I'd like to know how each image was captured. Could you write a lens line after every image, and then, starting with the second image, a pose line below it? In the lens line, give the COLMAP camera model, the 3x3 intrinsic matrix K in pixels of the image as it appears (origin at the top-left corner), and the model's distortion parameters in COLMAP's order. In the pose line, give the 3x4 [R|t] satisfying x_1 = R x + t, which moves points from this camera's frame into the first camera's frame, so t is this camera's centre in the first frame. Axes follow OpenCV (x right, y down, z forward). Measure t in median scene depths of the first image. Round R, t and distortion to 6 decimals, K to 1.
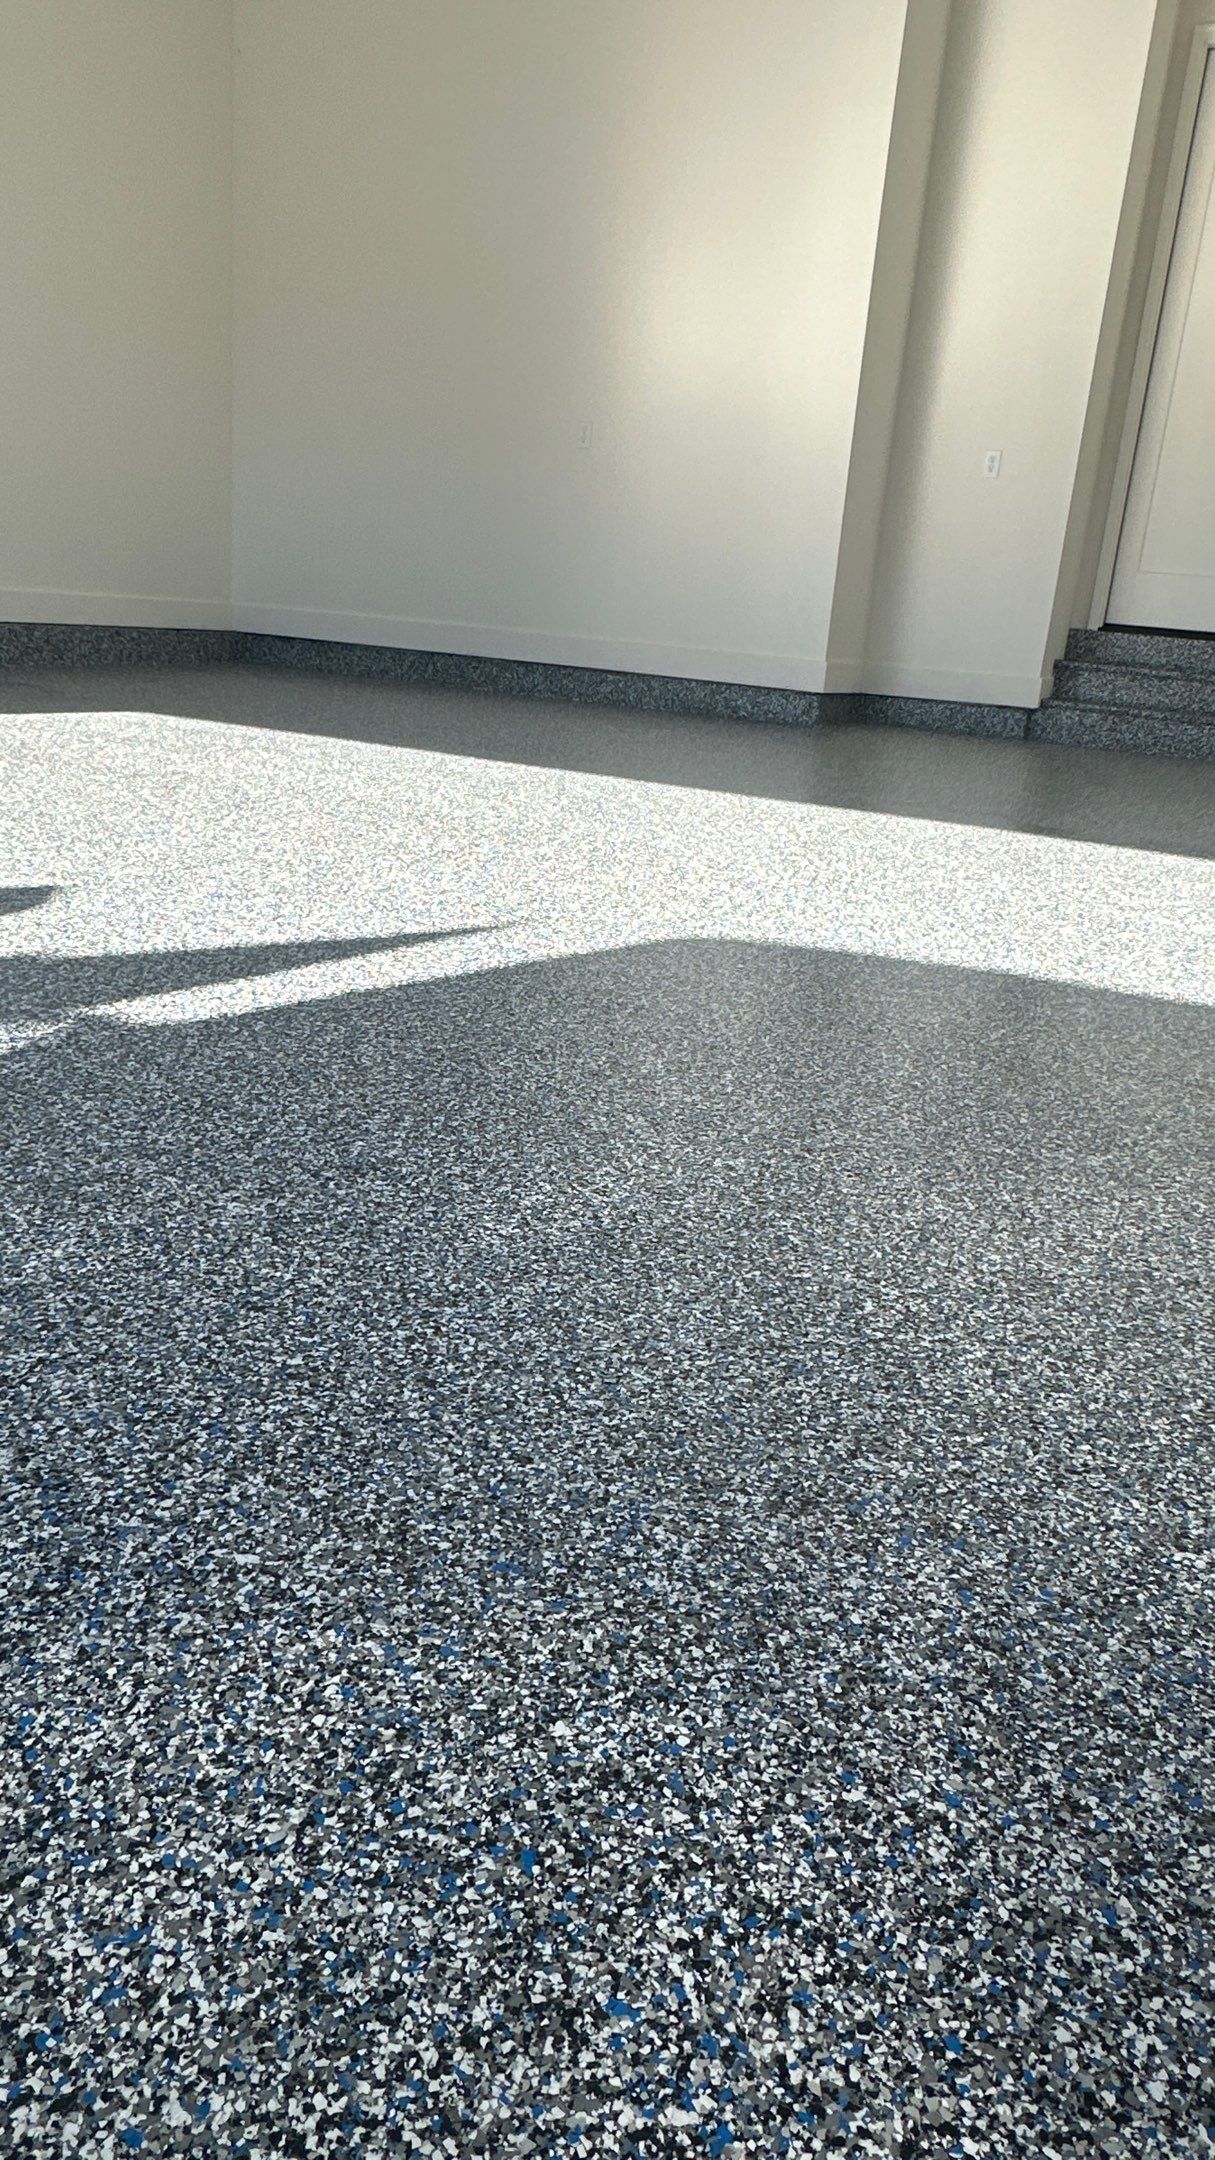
lens RADIAL K [[1447.9, 0, 603.6], [0, 1447.9, 1082.8], [0, 0, 1]] dist [-0.004014, 0.000724]
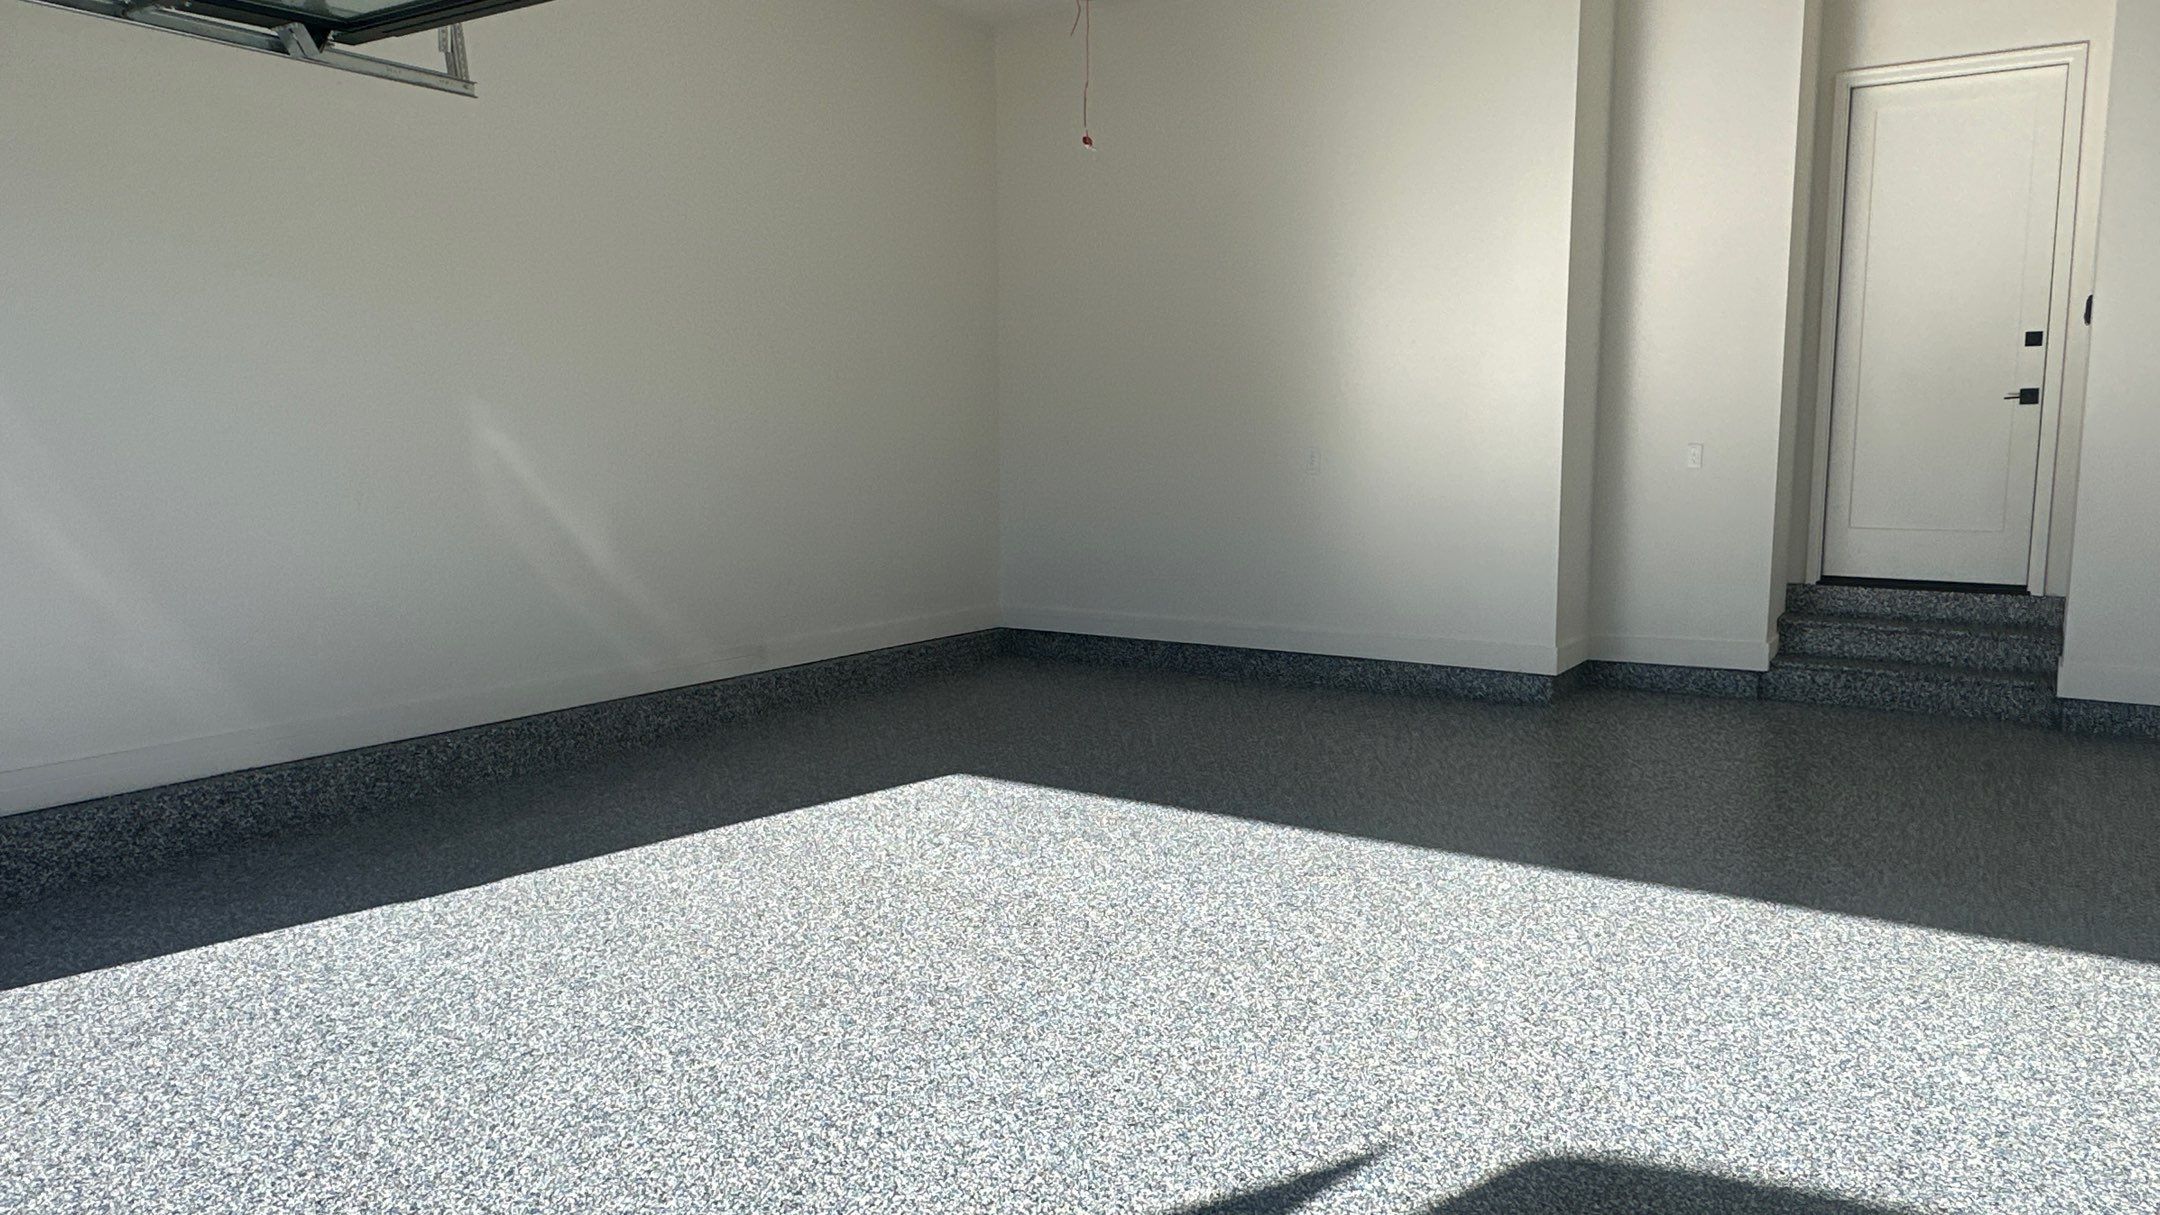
lens RADIAL K [[1447.9, 0, 1084.3], [0, 1447.9, 611.4], [0, 0, 1]] dist [-0.004014, 0.000724]
pose [[0.988201, -0.065744, -0.138335, -0.301606], [0.037085, 0.979020, -0.200362, -0.830797], [0.148605, 0.192868, 0.969906, -0.702941]]
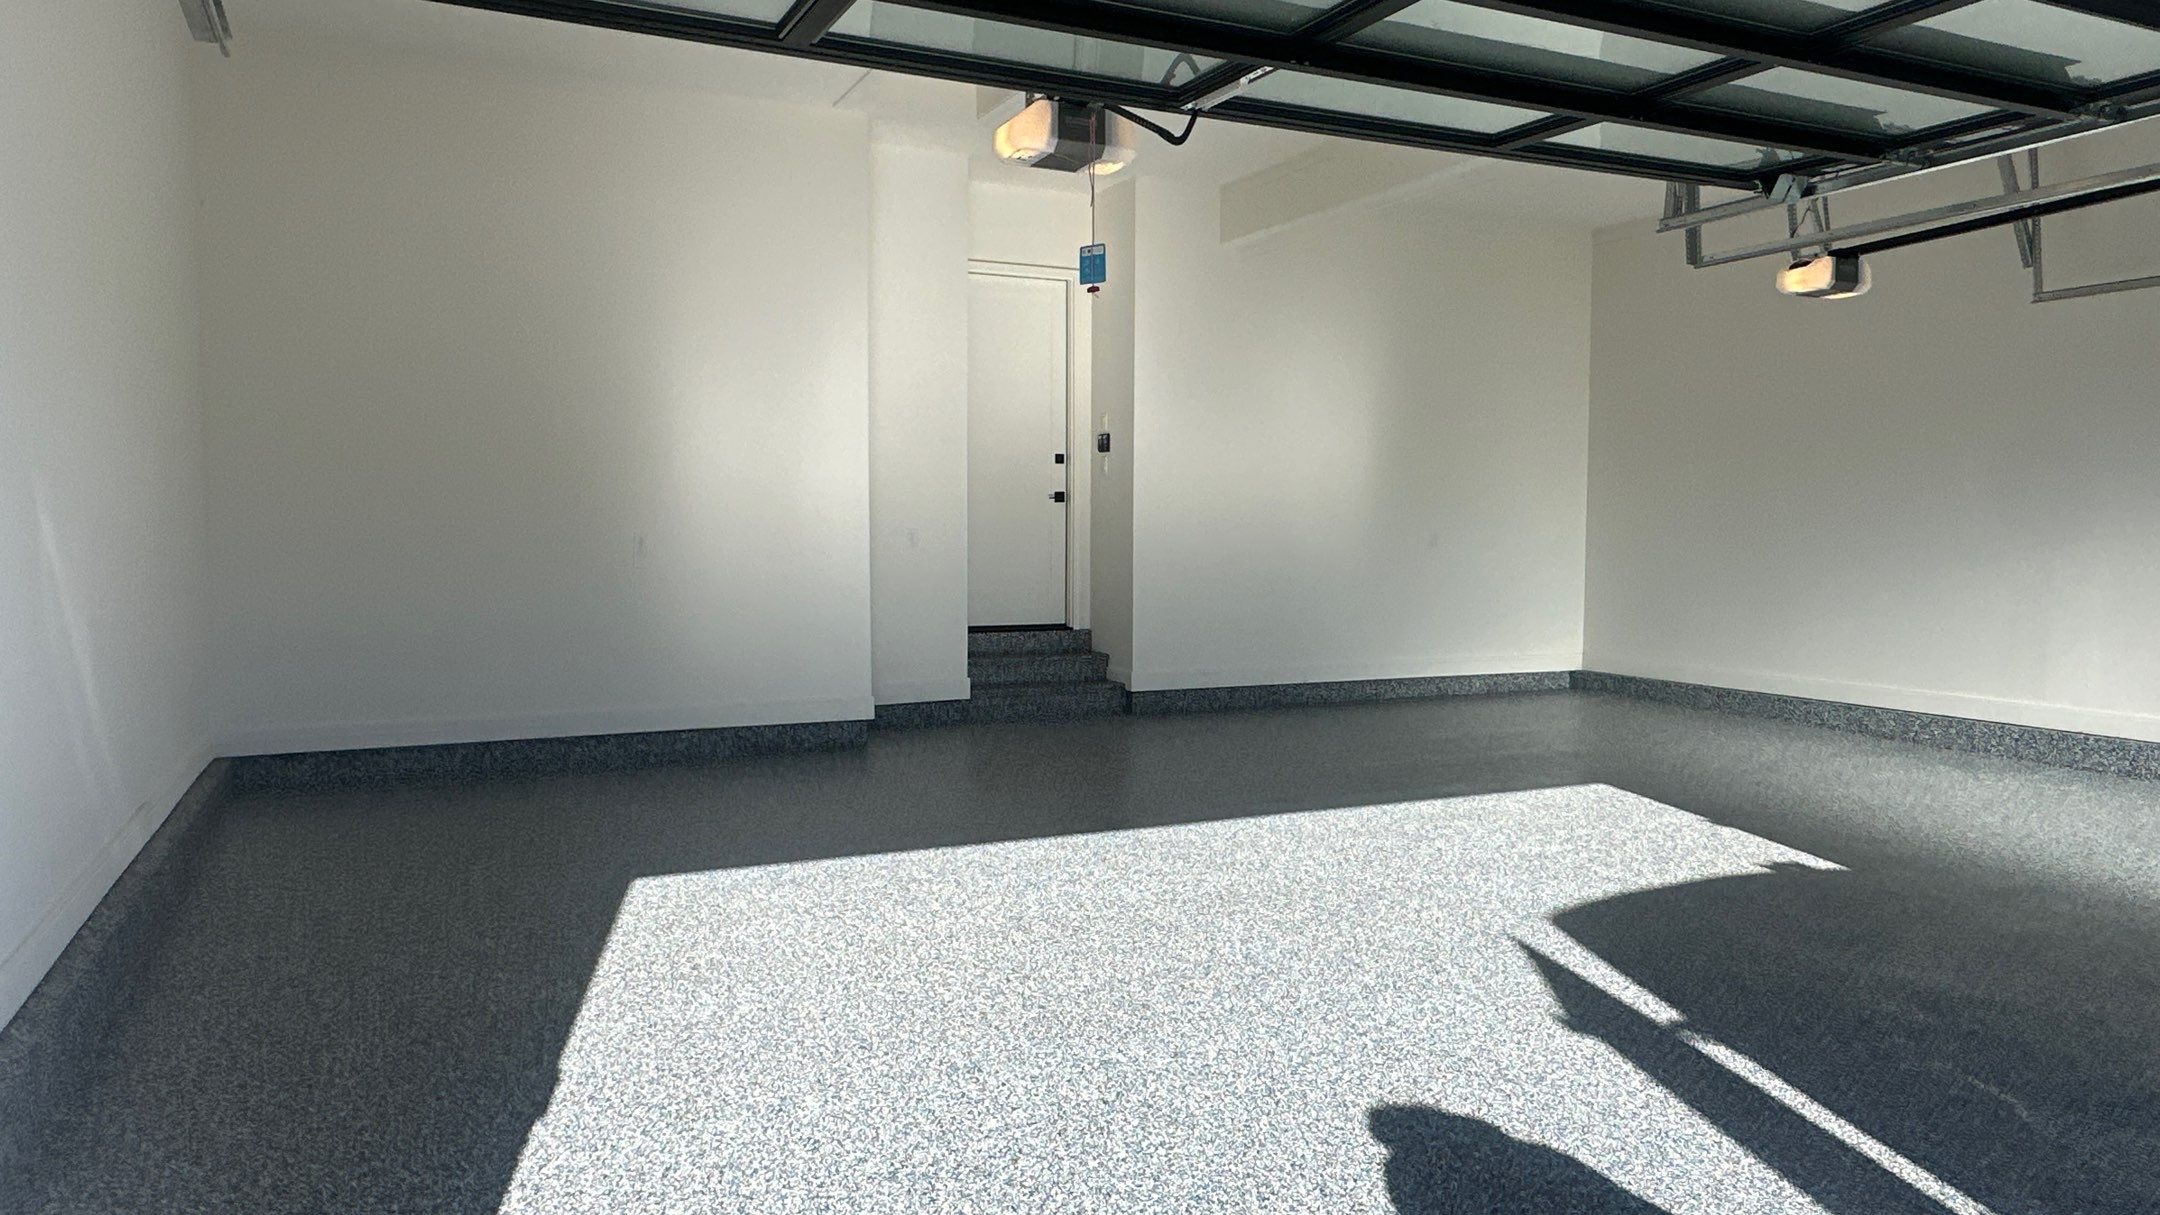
lens RADIAL K [[1447.9, 0, 1084.2], [0, 1447.9, 602.1], [0, 0, 1]] dist [-0.004014, 0.000724]
pose [[0.628658, -0.122356, 0.767997, -5.131953], [0.288551, 0.953751, -0.084249, -1.487956], [-0.722169, 0.274570, 0.634888, 0.082754]]
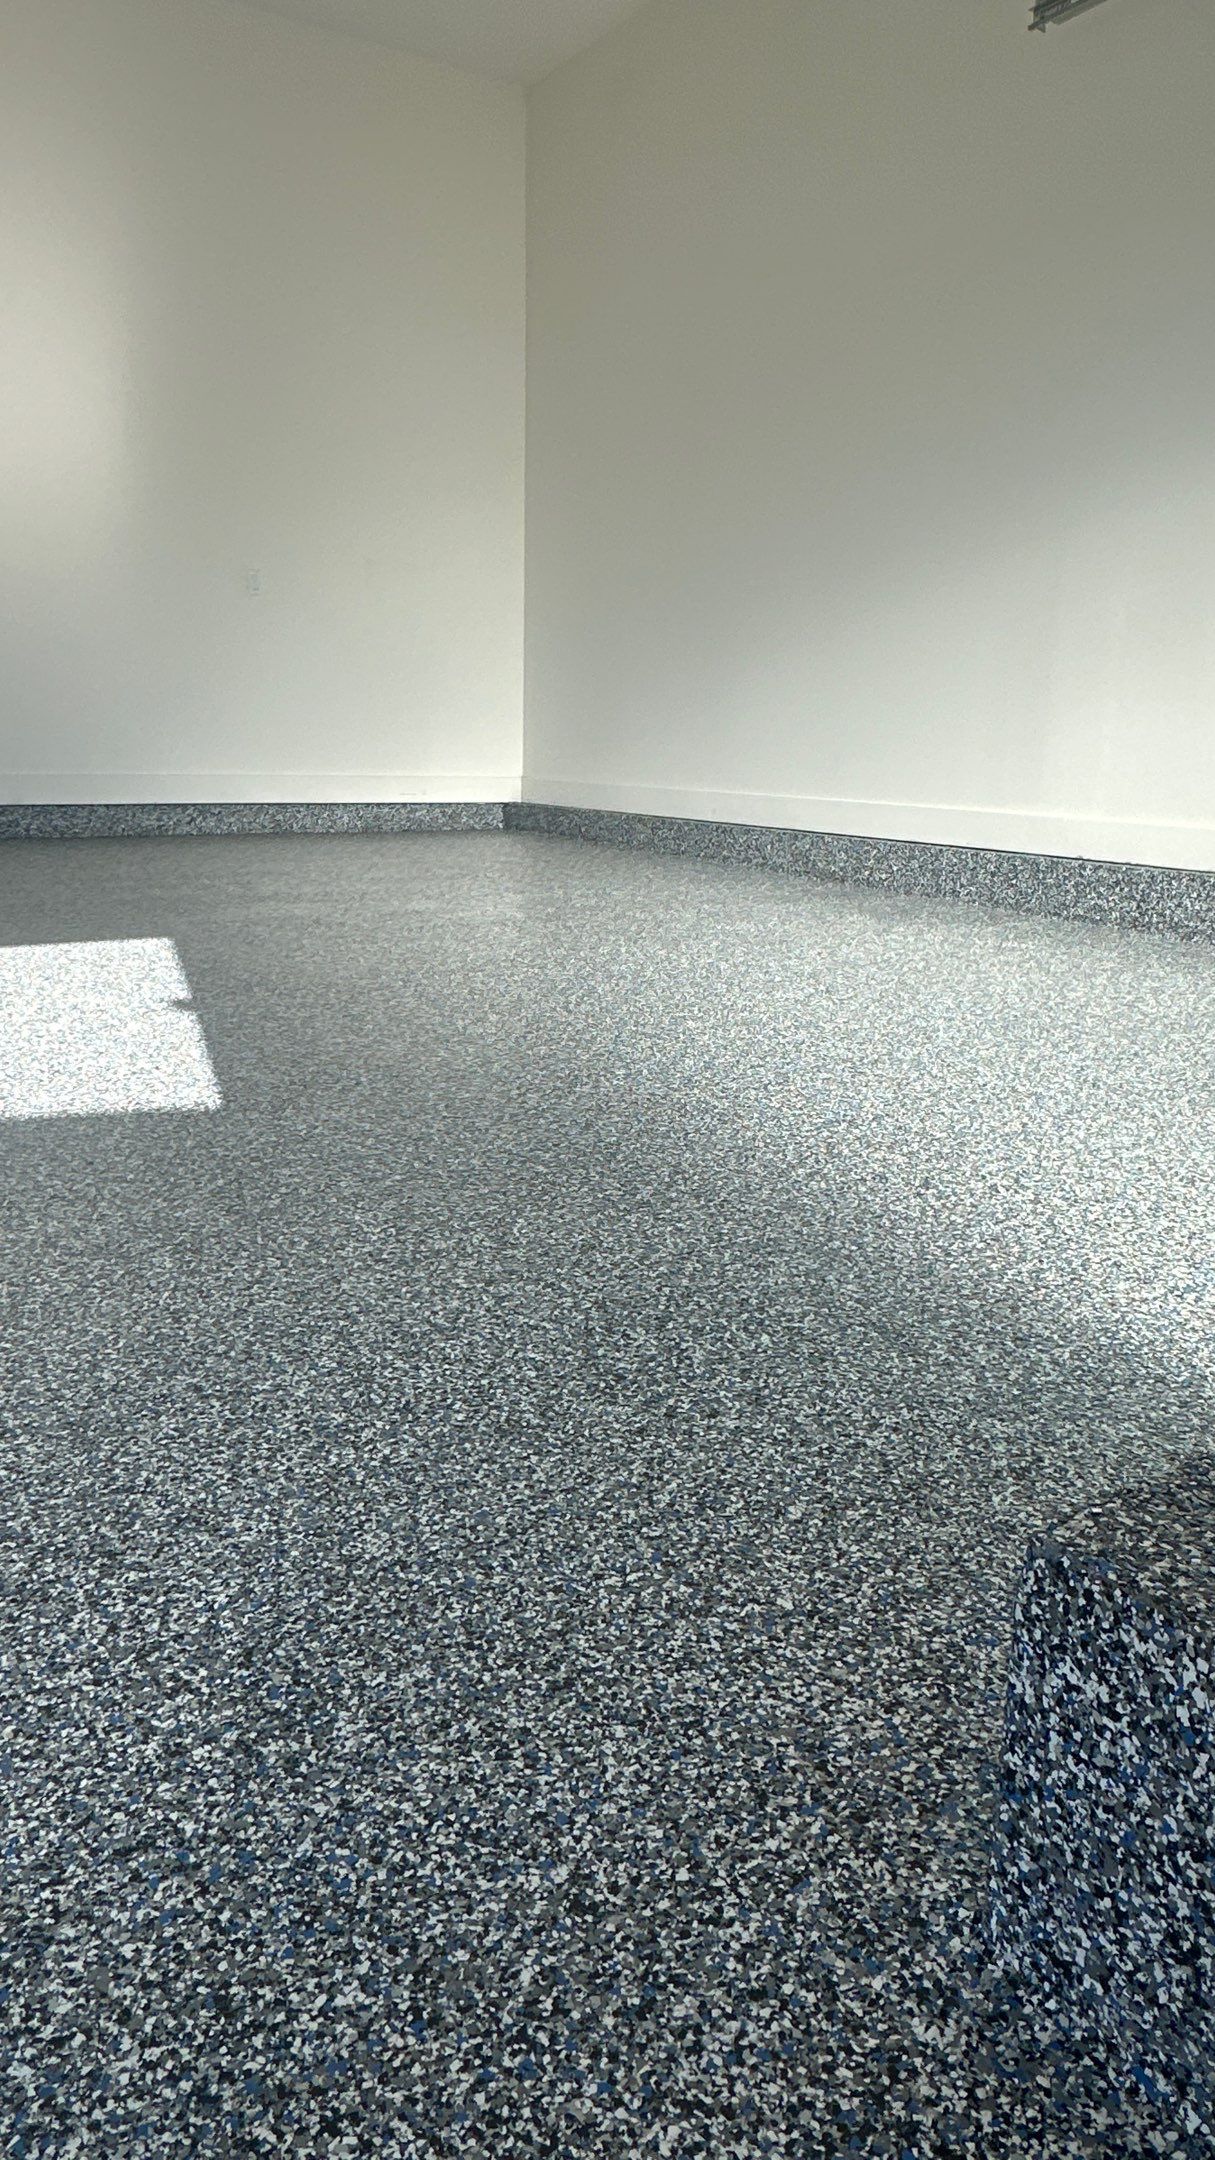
lens RADIAL K [[1447.9, 0, 608.9], [0, 1447.9, 1083.4], [0, 0, 1]] dist [-0.004014, 0.000724]
pose [[0.522821, -0.271887, 0.807920, 0.091395], [0.289904, 0.947989, 0.131421, -0.097784], [-0.801632, 0.165510, 0.574450, -0.014097]]
